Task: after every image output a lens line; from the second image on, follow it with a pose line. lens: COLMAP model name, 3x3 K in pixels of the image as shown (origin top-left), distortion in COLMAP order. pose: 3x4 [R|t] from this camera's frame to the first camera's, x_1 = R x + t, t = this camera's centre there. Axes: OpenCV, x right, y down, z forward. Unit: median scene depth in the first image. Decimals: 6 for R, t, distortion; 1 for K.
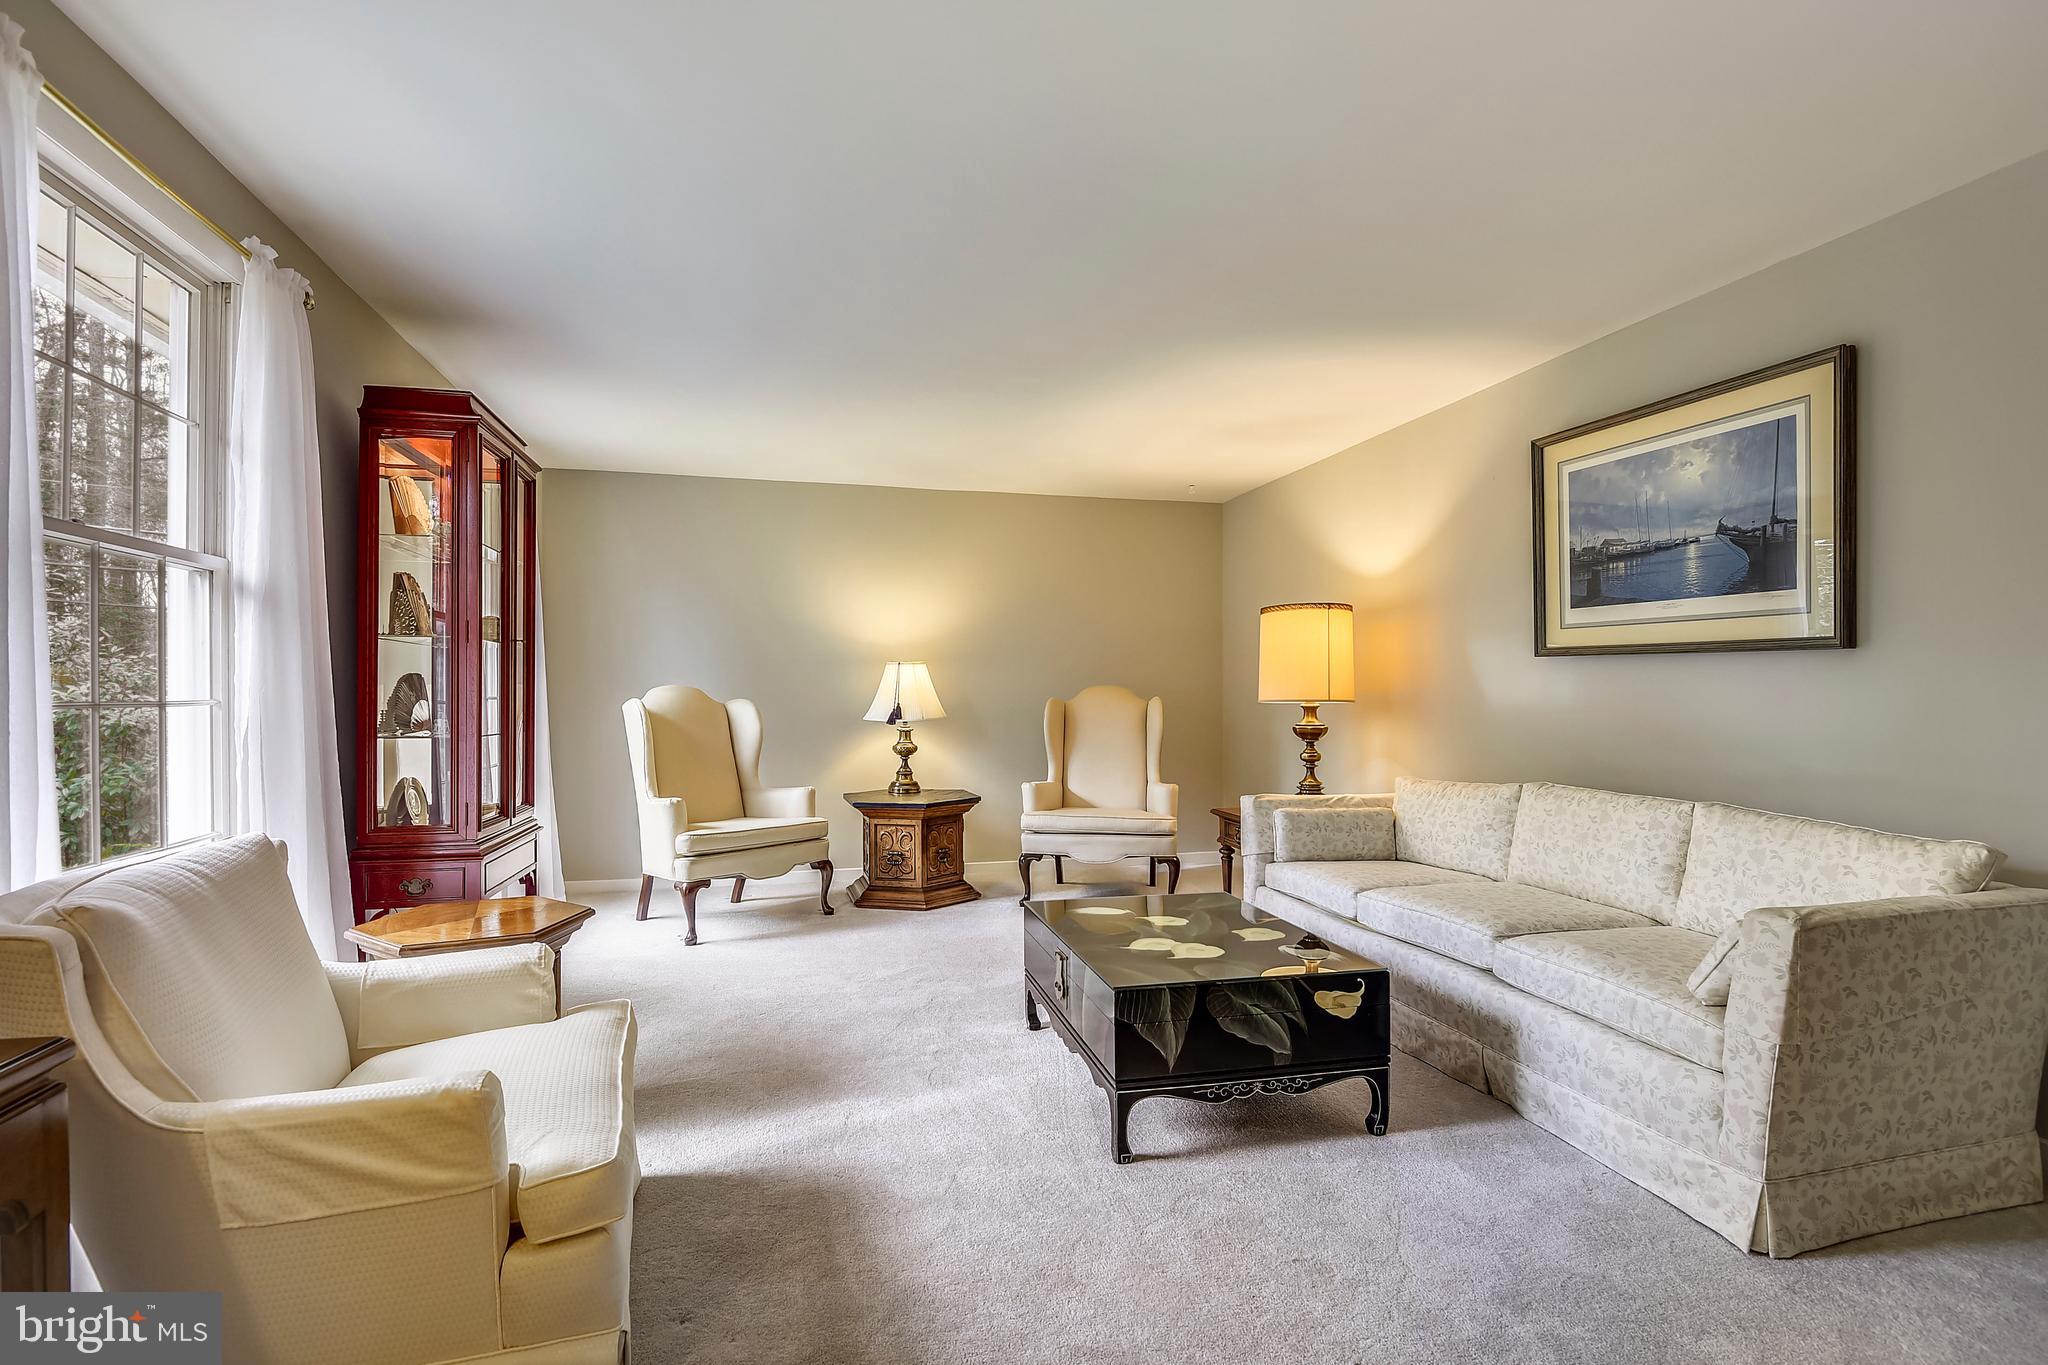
lens RADIAL K [[942.2, 0, 1024.0], [0, 942.2, 682.5], [0, 0, 1]] dist [-0.042935, -0.000766]
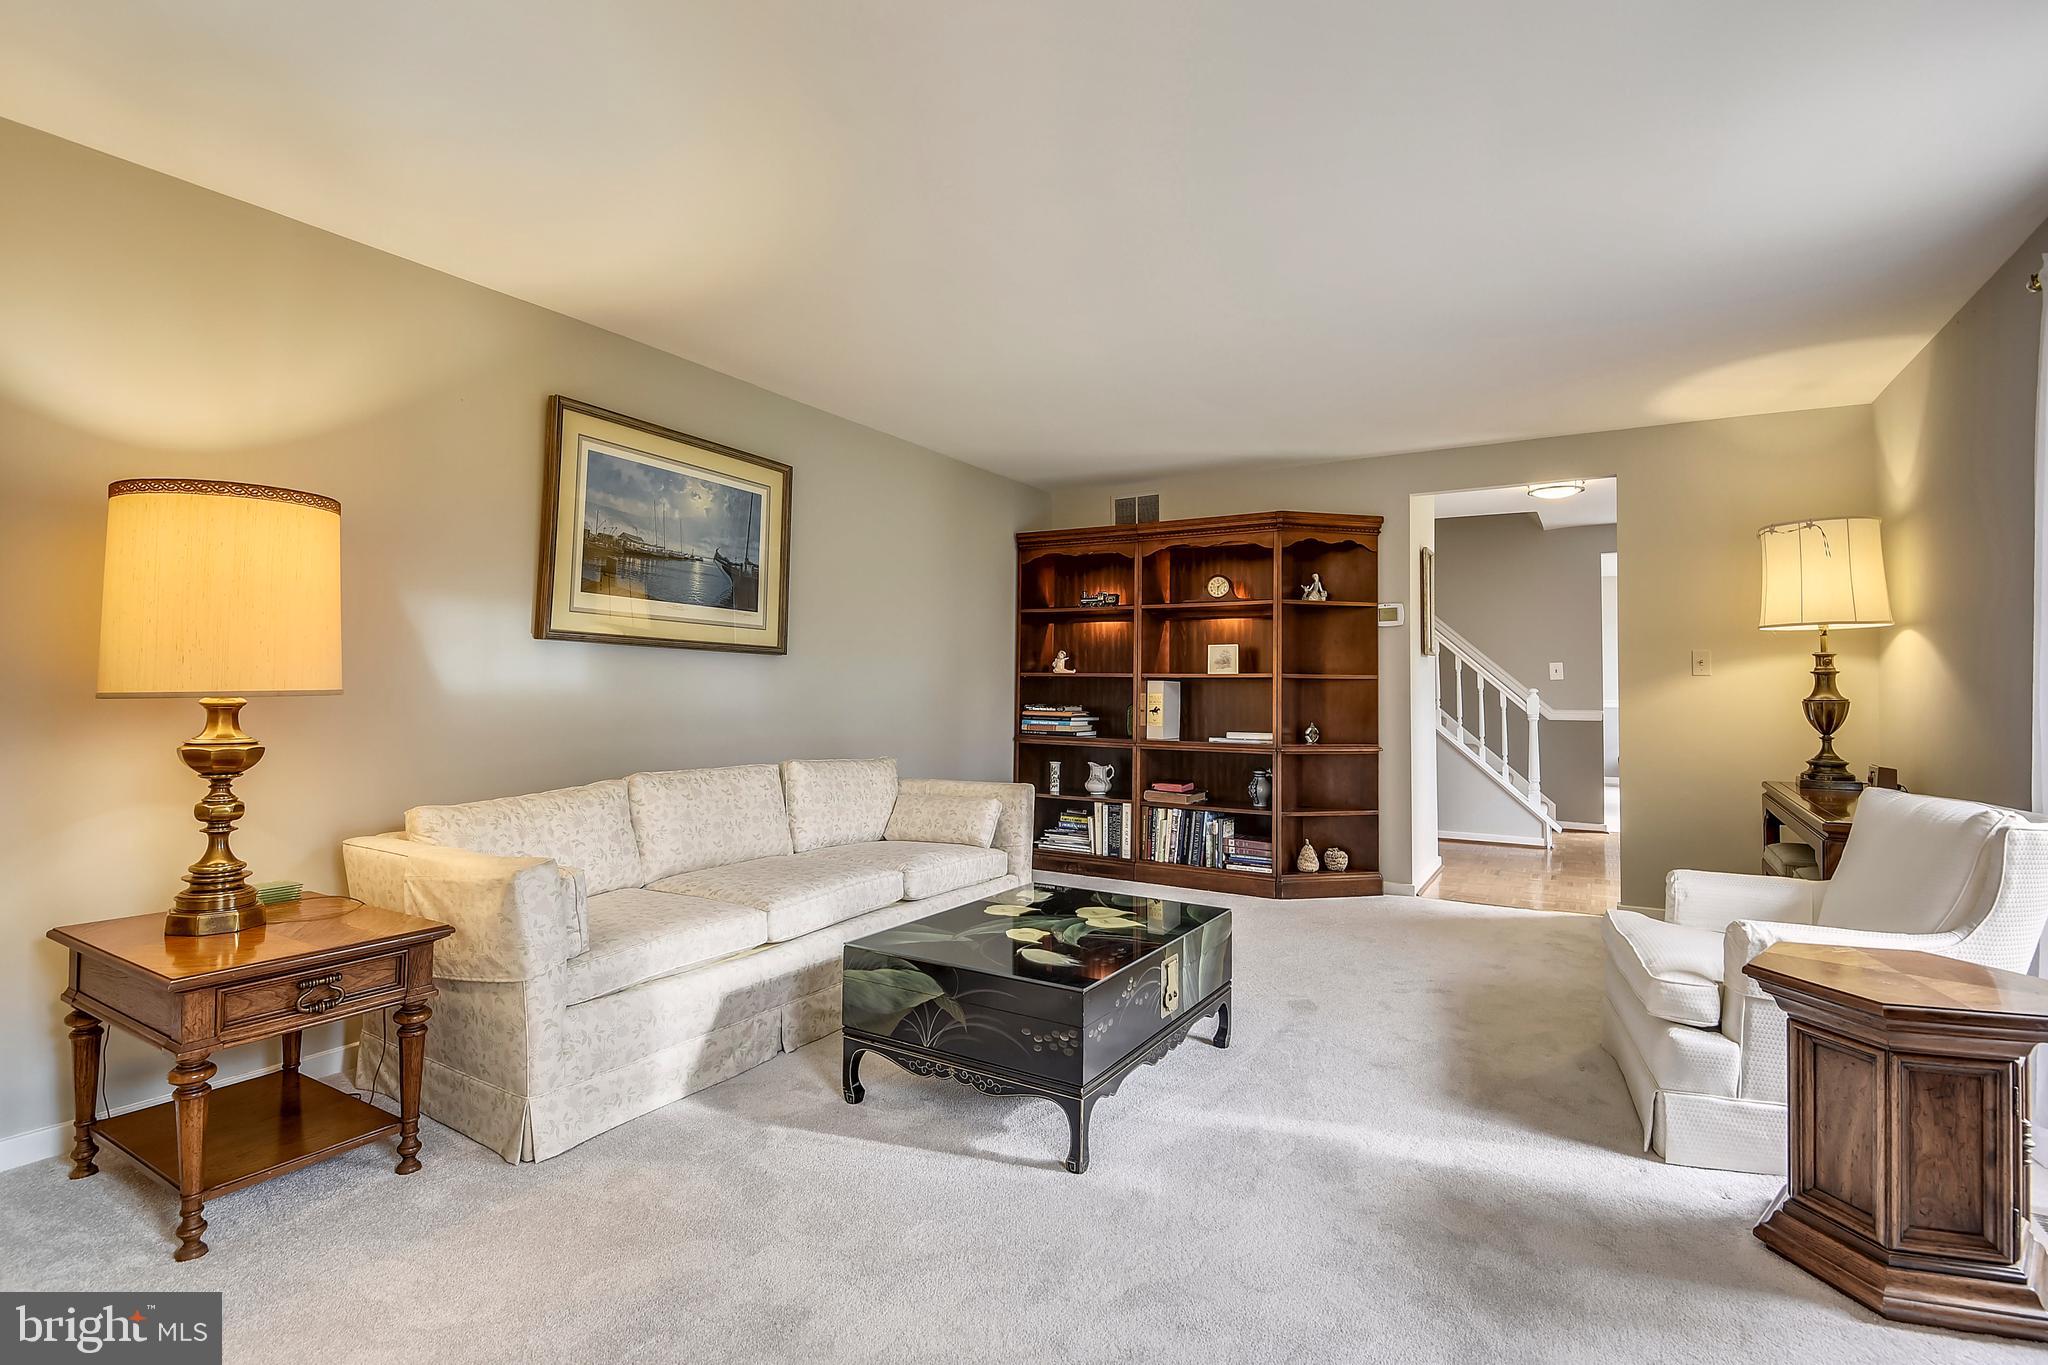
lens RADIAL K [[942.2, 0, 1024.0], [0, 942.2, 682.5], [0, 0, 1]] dist [-0.042935, -0.000766]
pose [[-0.720255, 0.017071, 0.693500, -0.491256], [0.003760, 0.999779, -0.020705, 0.042254], [-0.693700, -0.012305, -0.720159, 1.718326]]
